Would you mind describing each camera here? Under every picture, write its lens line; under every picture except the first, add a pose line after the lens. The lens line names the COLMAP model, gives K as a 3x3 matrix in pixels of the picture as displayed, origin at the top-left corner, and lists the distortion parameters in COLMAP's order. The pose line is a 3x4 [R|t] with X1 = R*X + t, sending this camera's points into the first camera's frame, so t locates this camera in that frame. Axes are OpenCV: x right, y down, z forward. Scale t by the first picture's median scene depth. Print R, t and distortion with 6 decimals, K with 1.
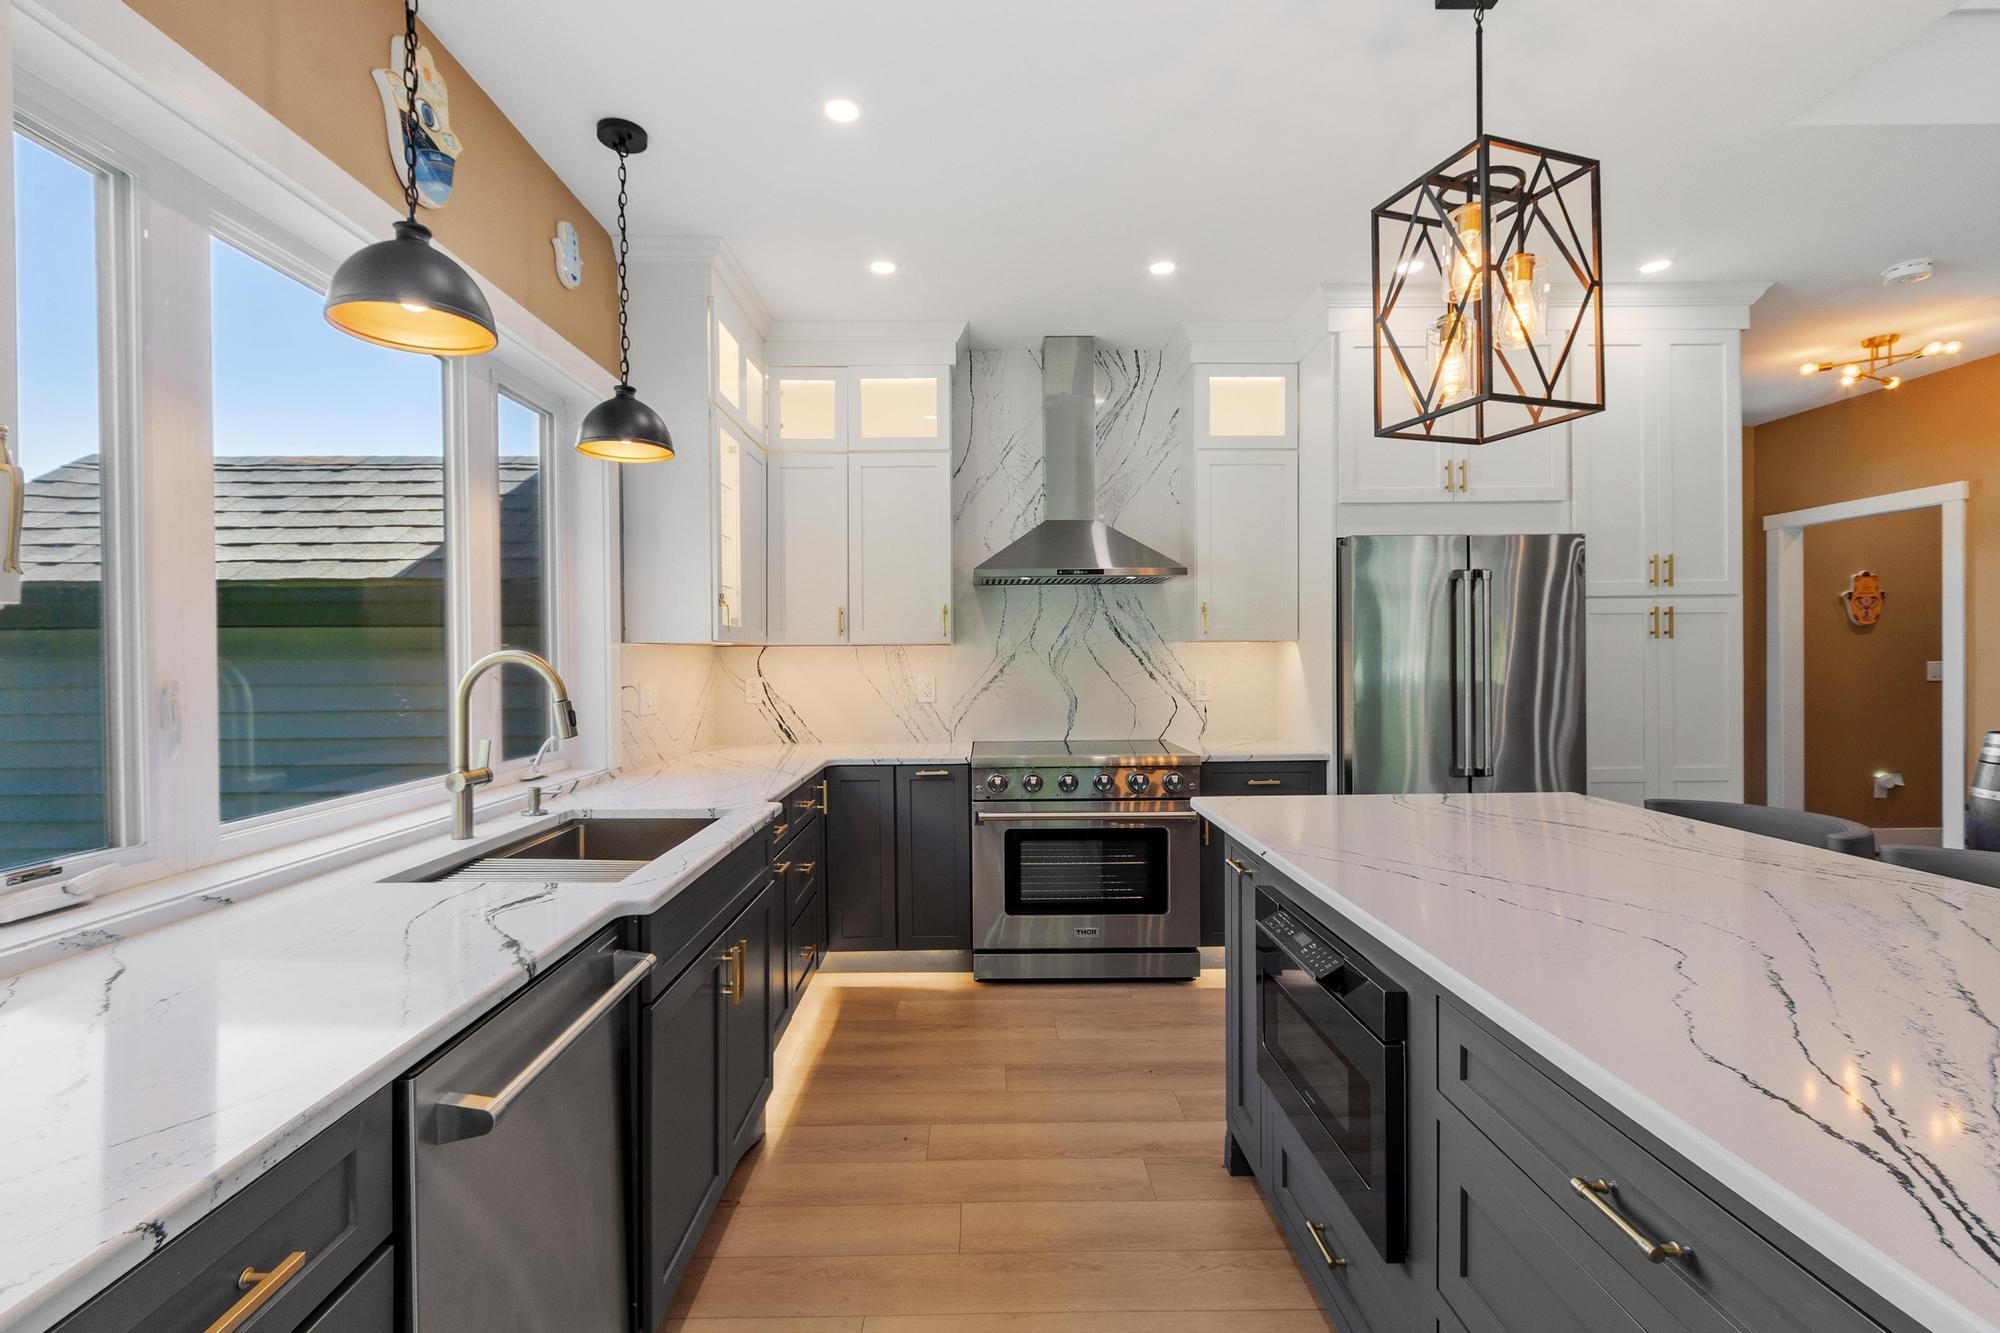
lens RADIAL K [[892.7, 0, 1002.1], [0, 892.7, 665.6], [0, 0, 1]] dist [0.003013, -0.000375]
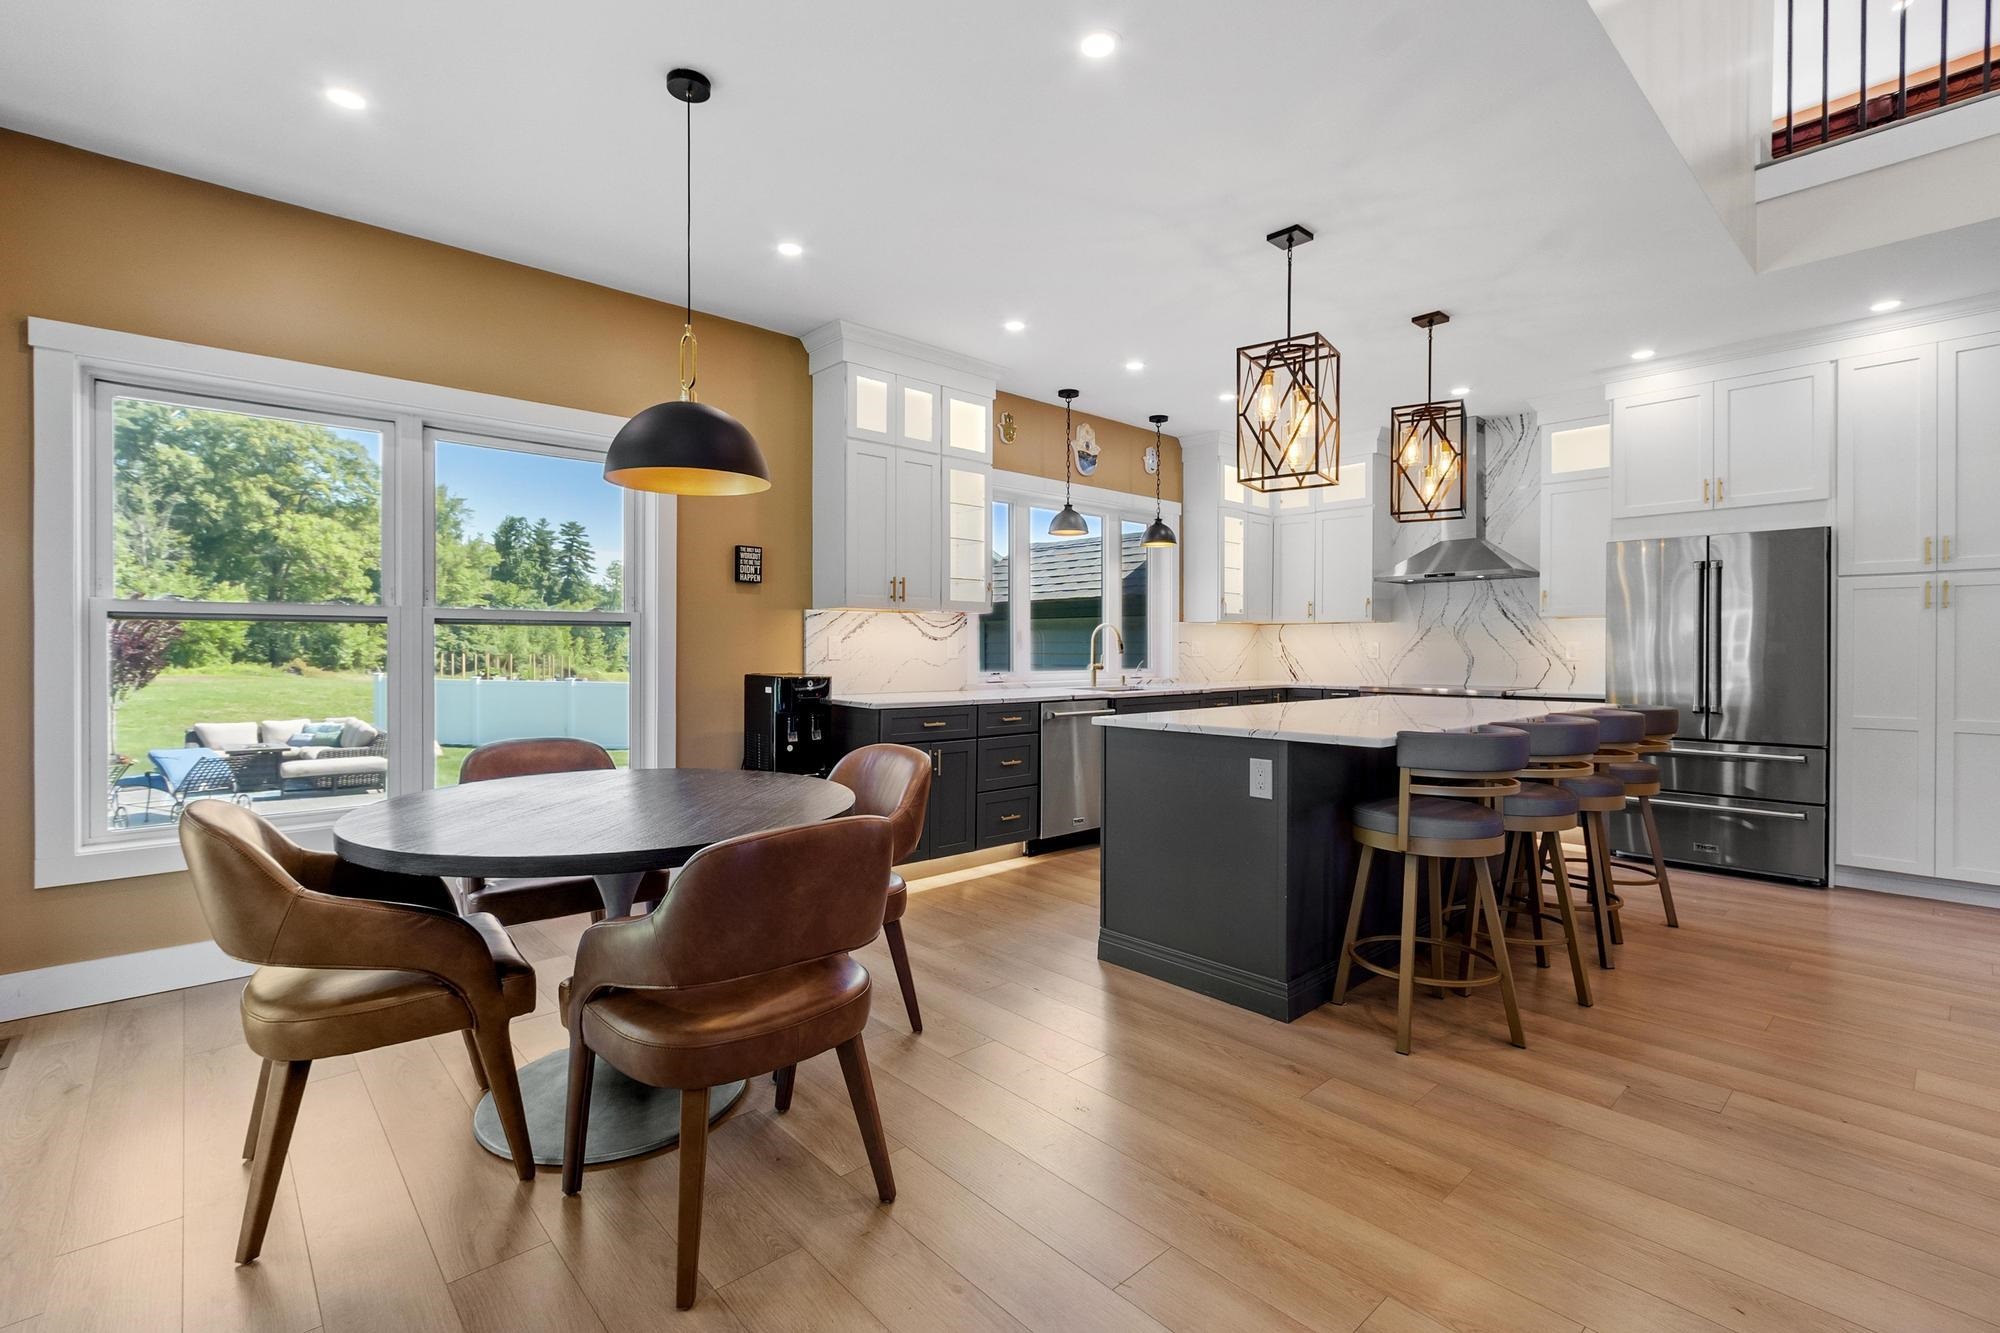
lens RADIAL K [[892.7, 0, 1005.9], [0, 892.7, 656.7], [0, 0, 1]] dist [0.003013, -0.000375]
pose [[0.664892, 0.016528, -0.746757, 0.717652], [-0.012064, 0.999862, 0.011390, 0.029821], [0.746842, 0.001436, 0.664999, -0.604078]]
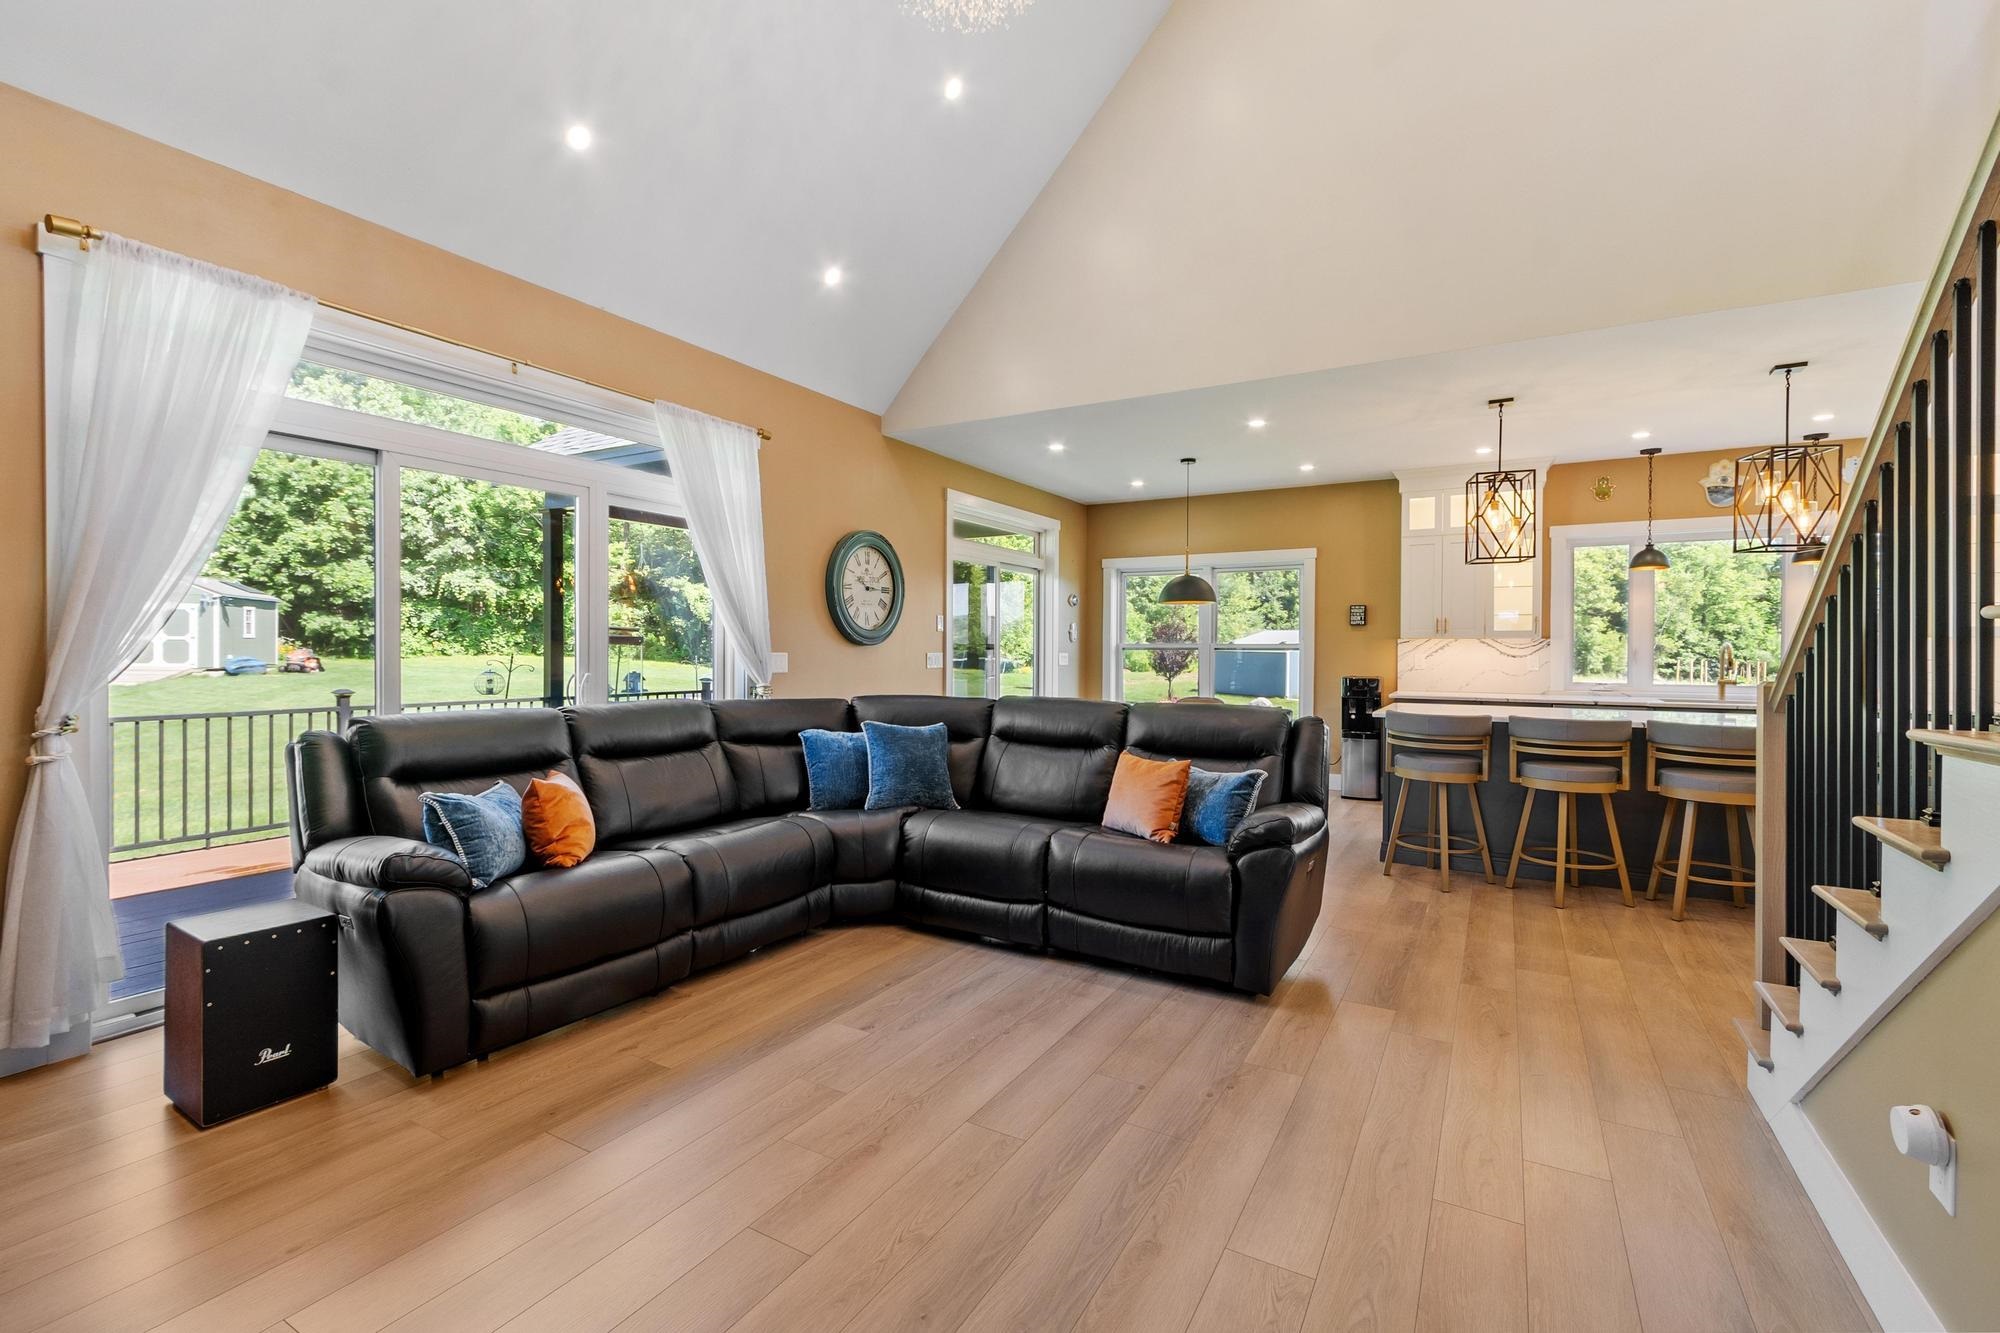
lens RADIAL K [[892.7, 0, 977.2], [0, 892.7, 649.9], [0, 0, 1]] dist [0.003013, -0.000375]
pose [[-0.532025, 0.006531, -0.846703, 1.692330], [-0.006707, 0.999906, 0.011927, -0.003645], [0.846702, 0.012025, -0.531931, 0.129756]]
